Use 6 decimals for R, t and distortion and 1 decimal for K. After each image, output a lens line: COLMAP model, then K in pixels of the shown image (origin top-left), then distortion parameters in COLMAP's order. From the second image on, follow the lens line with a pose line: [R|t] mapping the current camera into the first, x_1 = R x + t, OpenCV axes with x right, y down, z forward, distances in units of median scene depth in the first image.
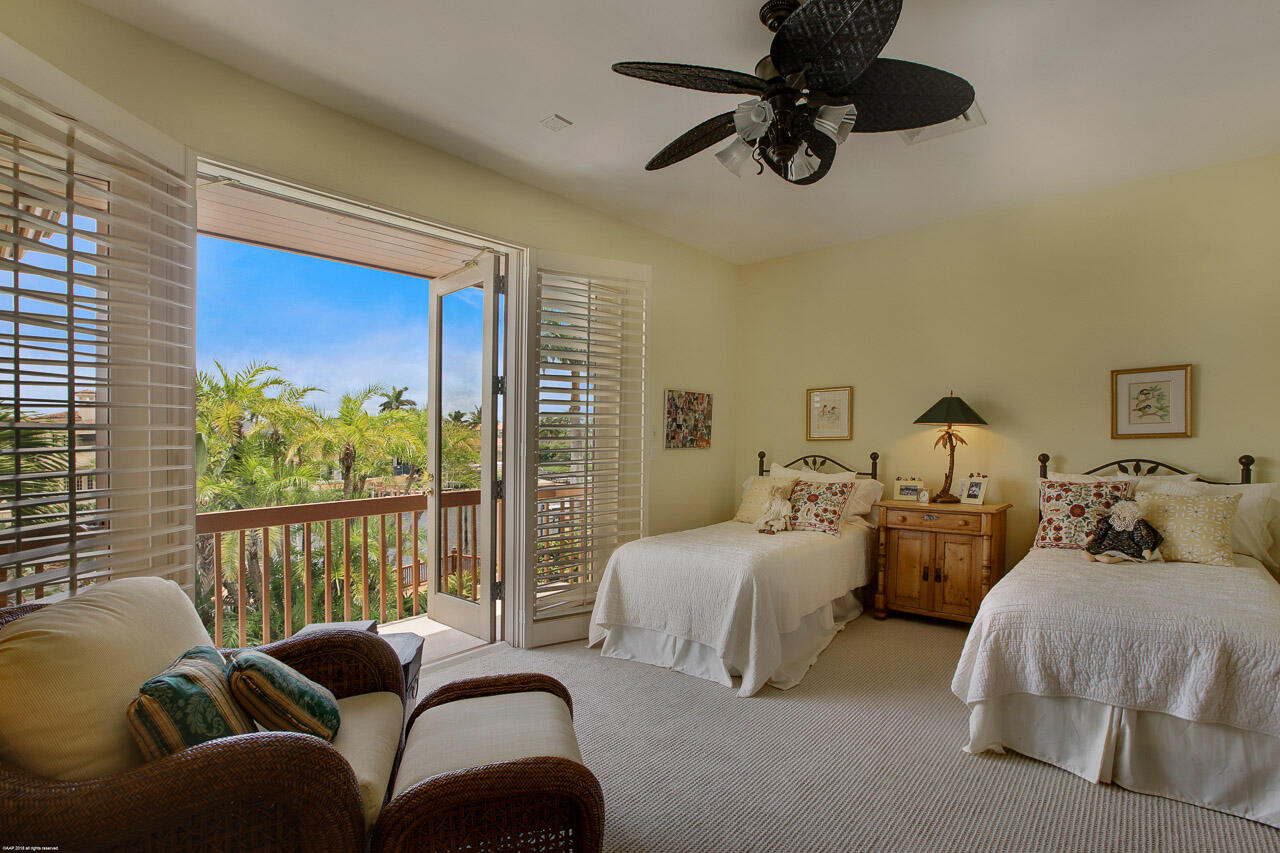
lens RADIAL K [[627.8, 0, 640.0], [0, 627.8, 426.5], [0, 0, 1]] dist [0.000419, 0.000209]
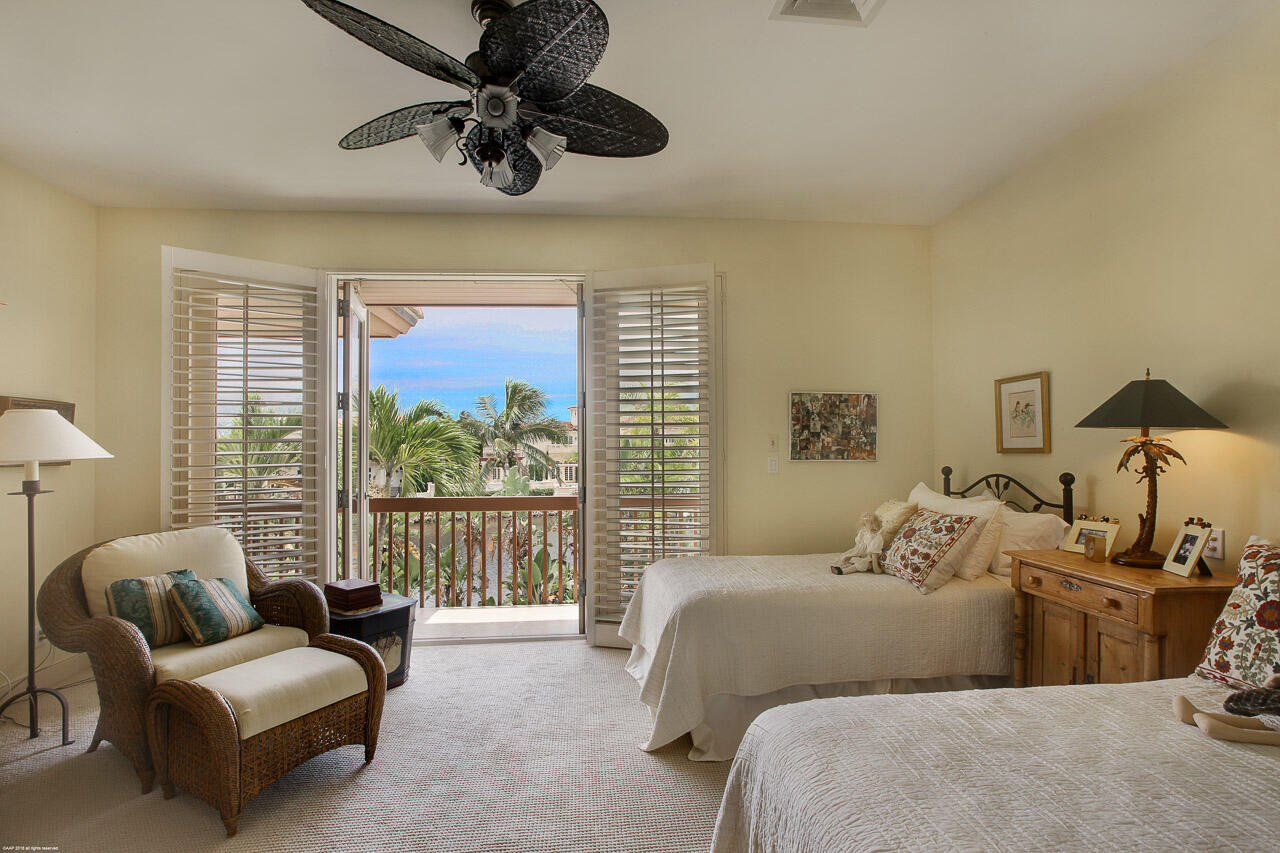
lens RADIAL K [[597.0, 0, 640.0], [0, 597.0, 426.5], [0, 0, 1]] dist [0.000493, -0.000315]
pose [[0.733064, -0.017321, -0.679939, 0.518513], [0.010733, 0.999846, -0.013899, -0.002732], [0.680075, 0.002891, 0.733137, 0.284526]]
